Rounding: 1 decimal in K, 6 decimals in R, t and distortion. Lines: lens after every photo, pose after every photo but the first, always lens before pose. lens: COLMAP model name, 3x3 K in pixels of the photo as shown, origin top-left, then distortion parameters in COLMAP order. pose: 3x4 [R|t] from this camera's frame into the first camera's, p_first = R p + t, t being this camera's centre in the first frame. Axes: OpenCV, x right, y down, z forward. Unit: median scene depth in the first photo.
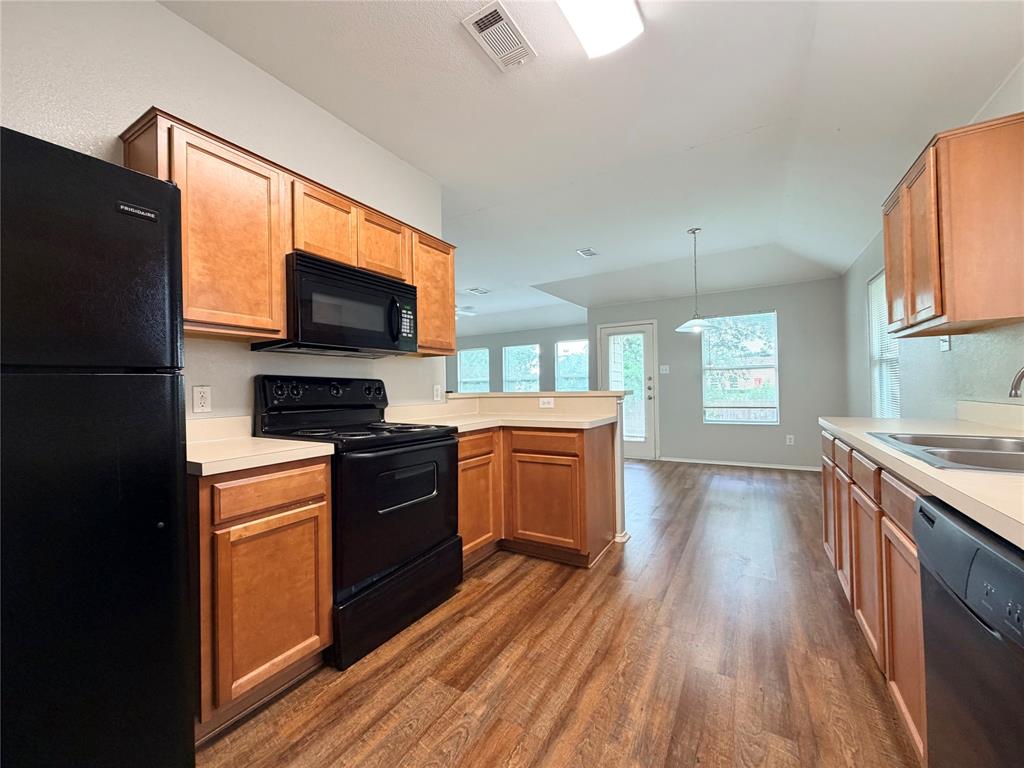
lens RADIAL K [[409.5, 0, 508.3], [0, 409.5, 384.5], [0, 0, 1]] dist [0.001556, 0.000288]
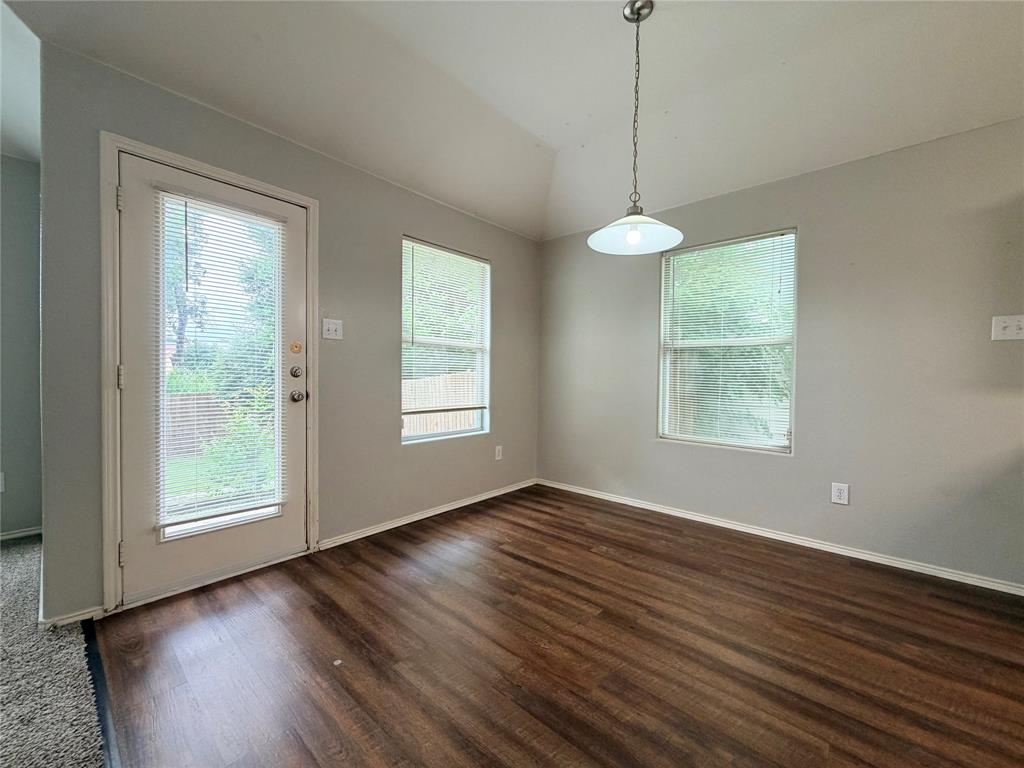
lens RADIAL K [[409.5, 0, 508.3], [0, 409.5, 384.5], [0, 0, 1]] dist [0.001556, 0.000288]
pose [[0.190957, 0.003310, 0.981593, 0.018185], [-0.025544, 0.999672, 0.001598, 0.046649], [-0.981266, -0.025379, 0.190979, 2.374046]]
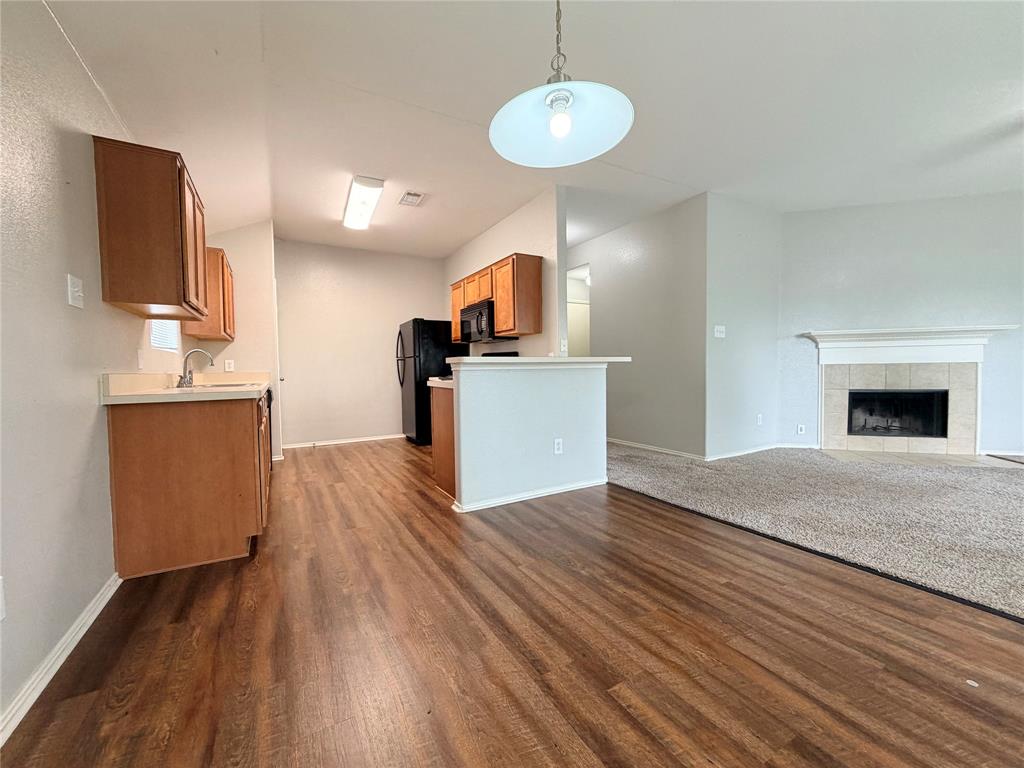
lens RADIAL K [[409.5, 0, 508.3], [0, 409.5, 384.5], [0, 0, 1]] dist [0.001556, 0.000288]
pose [[-0.499798, 0.061248, -0.863974, 1.656786], [0.032989, 0.998119, 0.051673, 0.049343], [0.865513, -0.002676, -0.500879, 2.519710]]
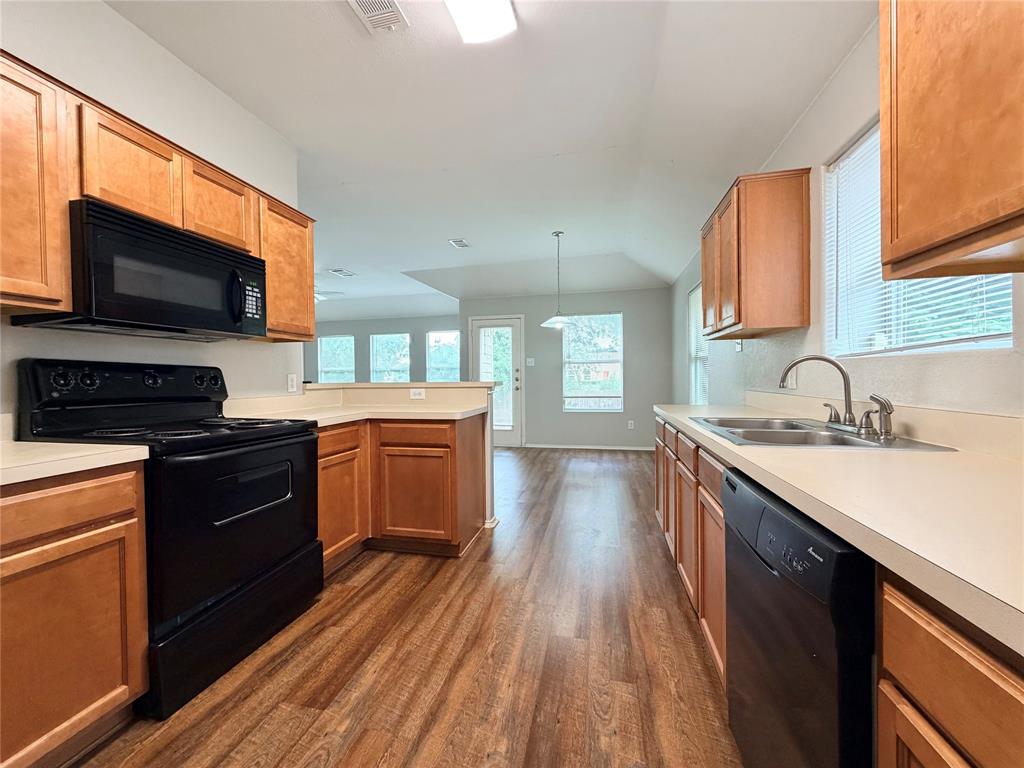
lens RADIAL K [[409.5, 0, 508.3], [0, 409.5, 384.5], [0, 0, 1]] dist [0.001556, 0.000288]
pose [[0.951642, 0.002520, 0.307200, -0.000450], [-0.009460, 0.999733, 0.021105, 0.000279], [-0.307065, -0.022990, 0.951411, 0.015921]]
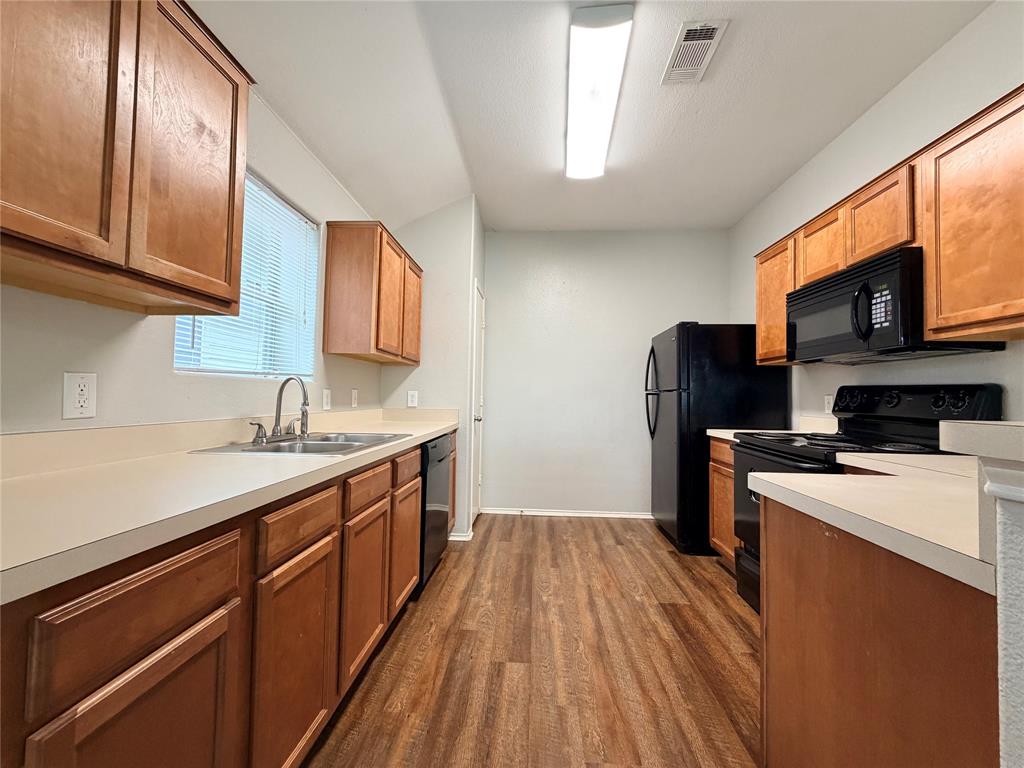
lens RADIAL K [[409.5, 0, 508.3], [0, 409.5, 384.5], [0, 0, 1]] dist [0.001556, 0.000288]
pose [[-0.891545, -0.008825, -0.452846, 0.835429], [0.004764, 0.999572, -0.028859, 0.003519], [0.452907, -0.027887, -0.891122, 1.662190]]
